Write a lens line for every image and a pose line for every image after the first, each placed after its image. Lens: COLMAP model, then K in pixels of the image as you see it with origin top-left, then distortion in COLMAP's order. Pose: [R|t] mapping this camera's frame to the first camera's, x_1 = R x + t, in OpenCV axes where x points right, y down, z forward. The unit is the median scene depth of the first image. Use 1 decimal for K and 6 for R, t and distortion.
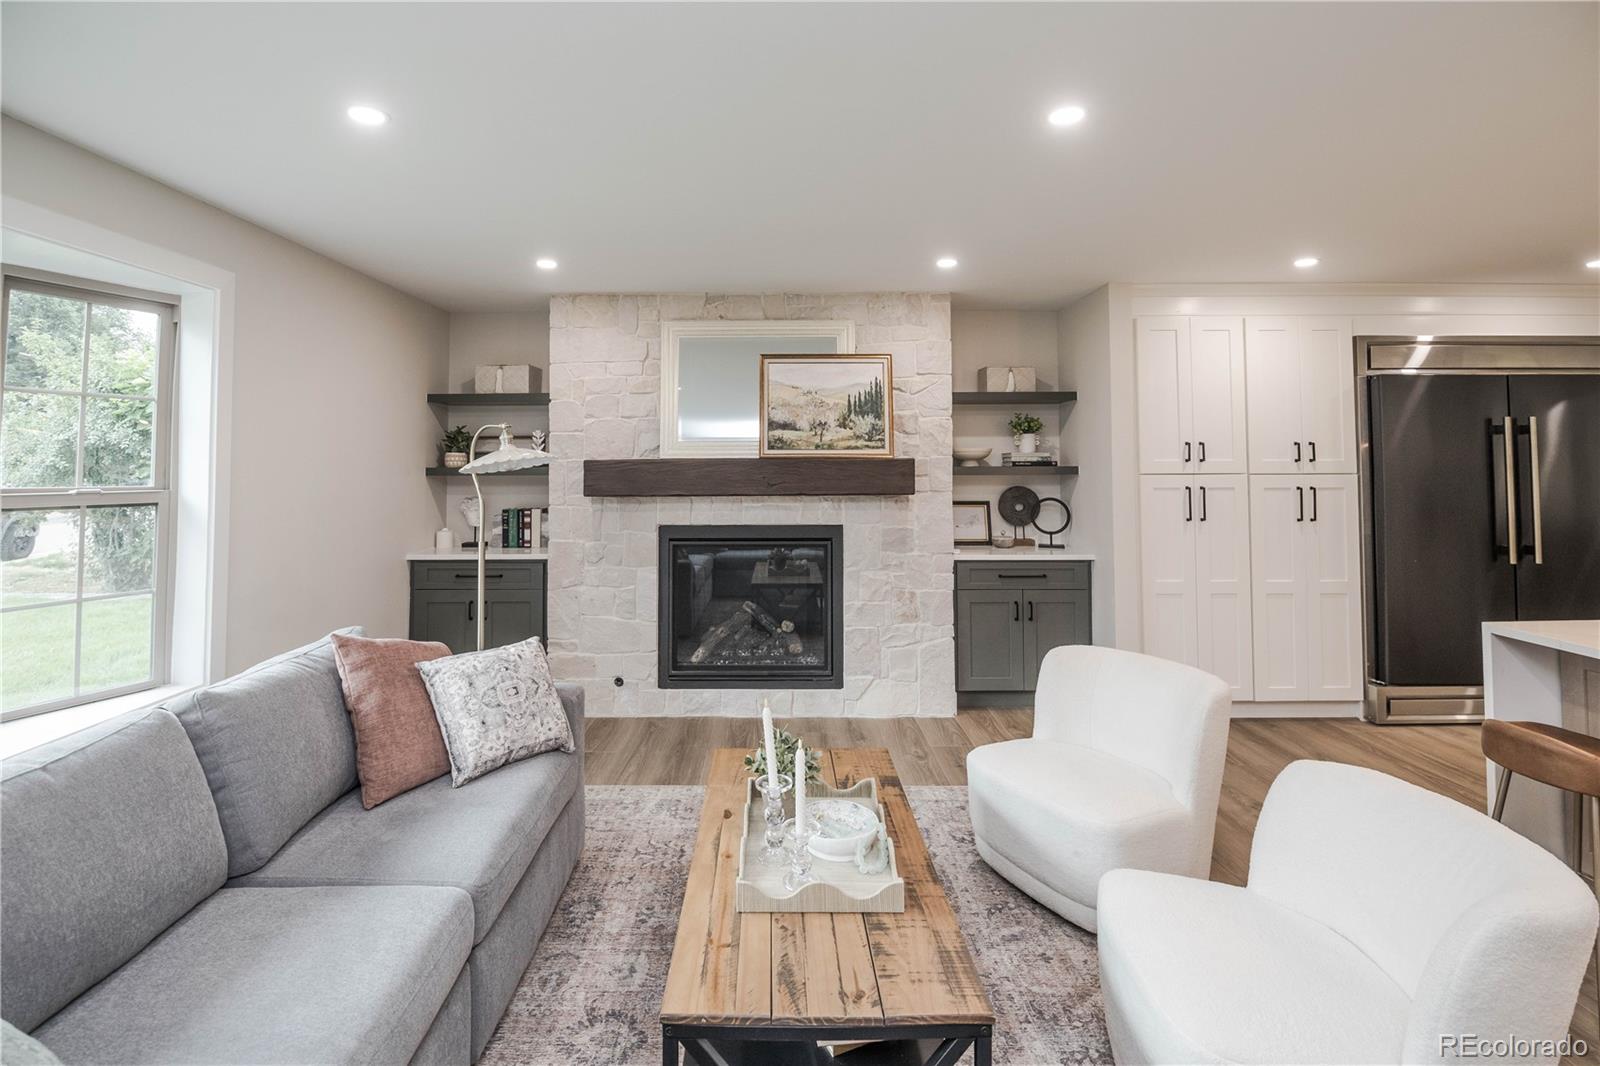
lens RADIAL K [[723.0, 0, 750.0], [0, 723.0, 440.6], [0, 0, 1]] dist [-0.016223, -0.006223]
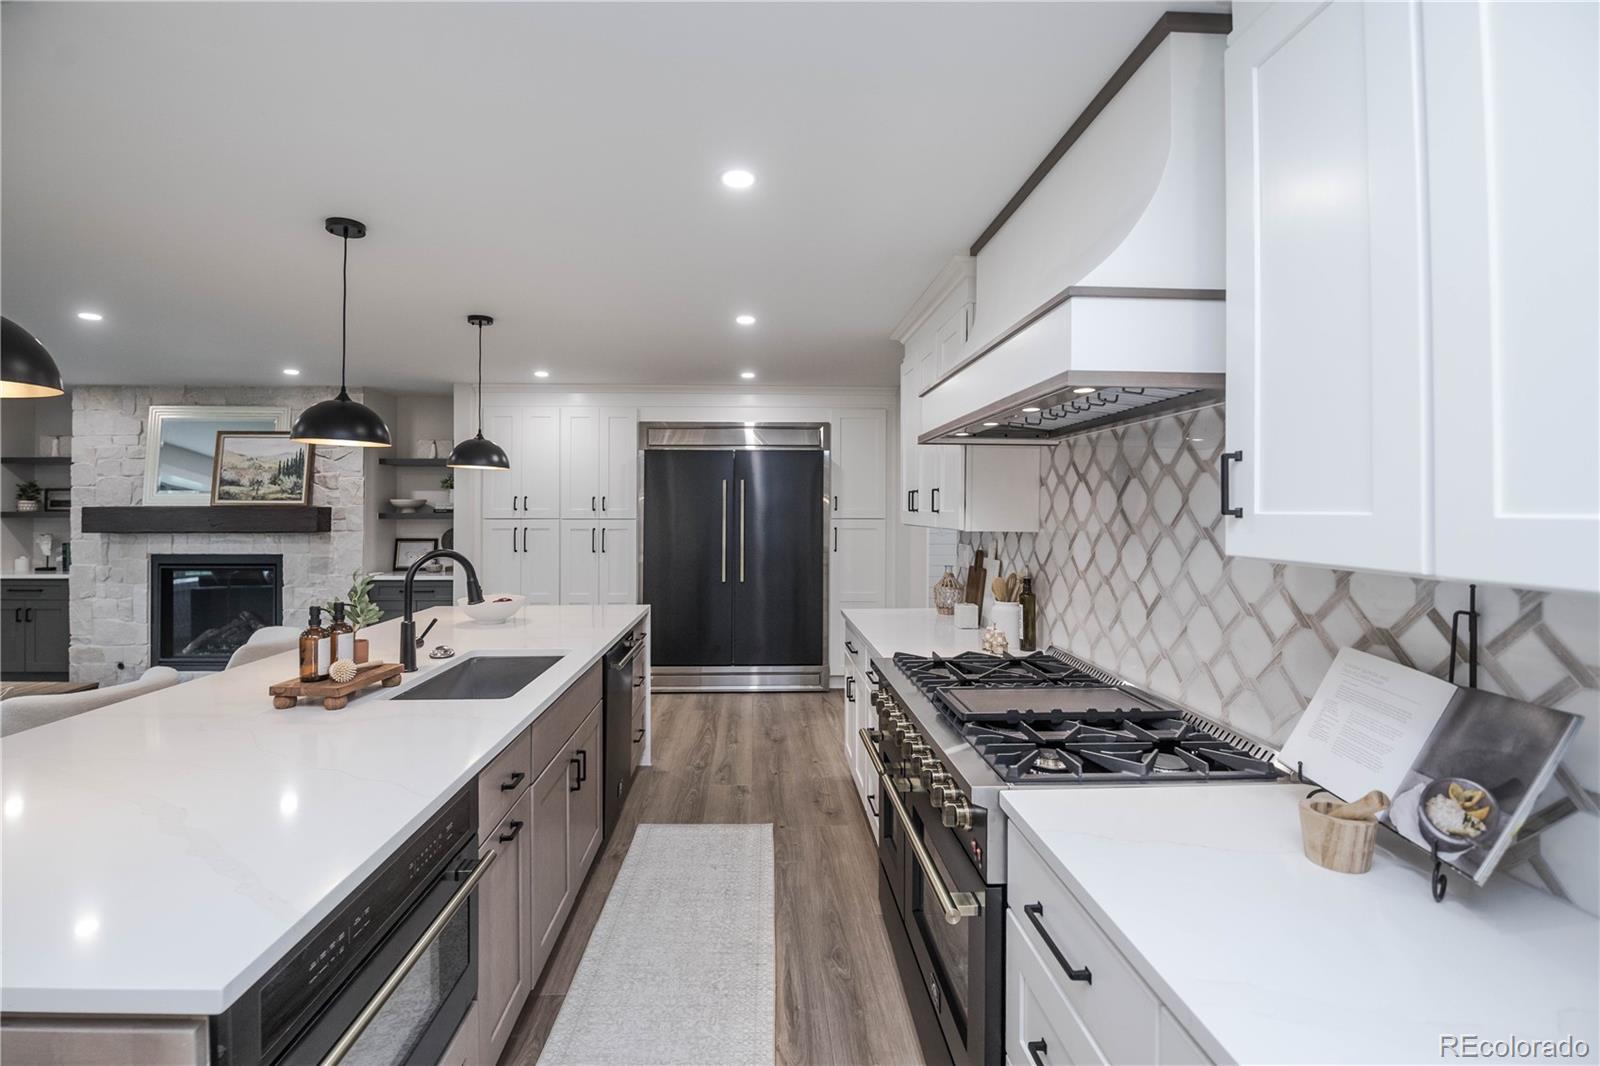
lens RADIAL K [[723.0, 0, 800.4], [0, 723.0, 502.1], [0, 0, 1]] dist [-0.016223, -0.006223]
pose [[0.997901, 0.005878, 0.064495, 1.036992], [-0.007223, 0.999761, 0.020641, -0.019266], [-0.064358, -0.021063, 0.997705, -0.437268]]
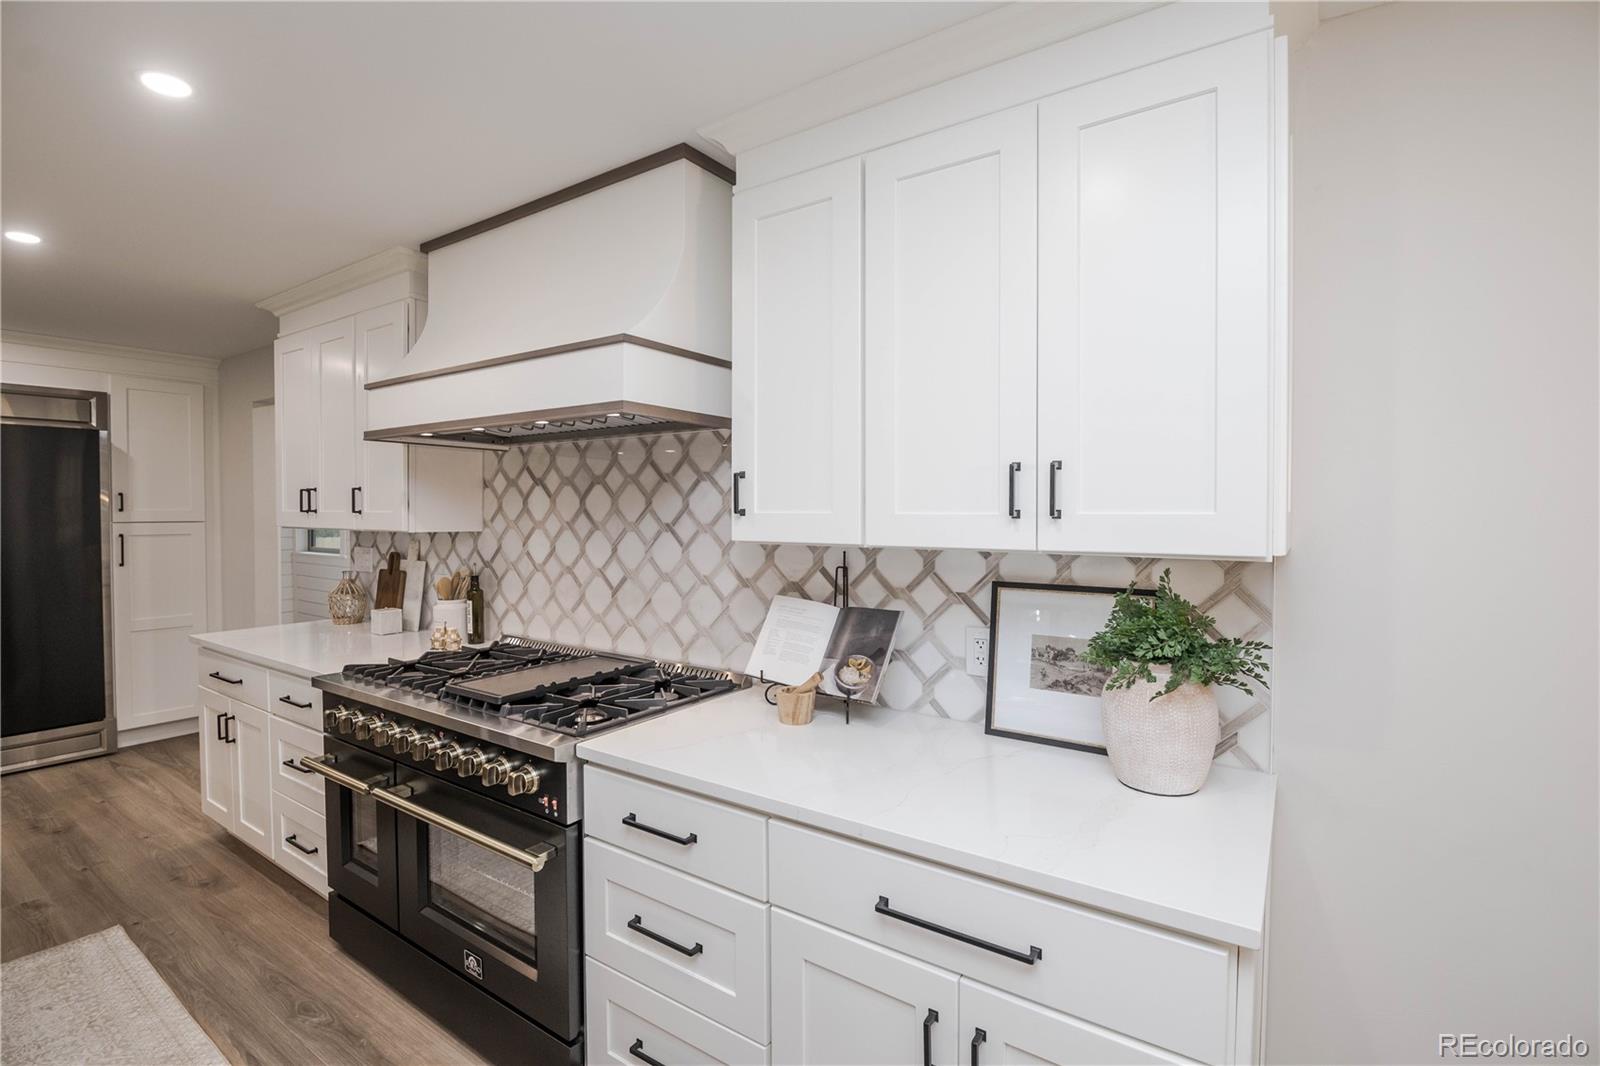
lens RADIAL K [[723.0, 0, 794.5], [0, 723.0, 523.0], [0, 0, 1]] dist [-0.016223, -0.006223]
pose [[0.555591, -0.013395, 0.831348, 0.875771], [-0.026651, 0.999070, 0.033908, -0.019552], [-0.831028, -0.040995, 0.554717, -0.432157]]
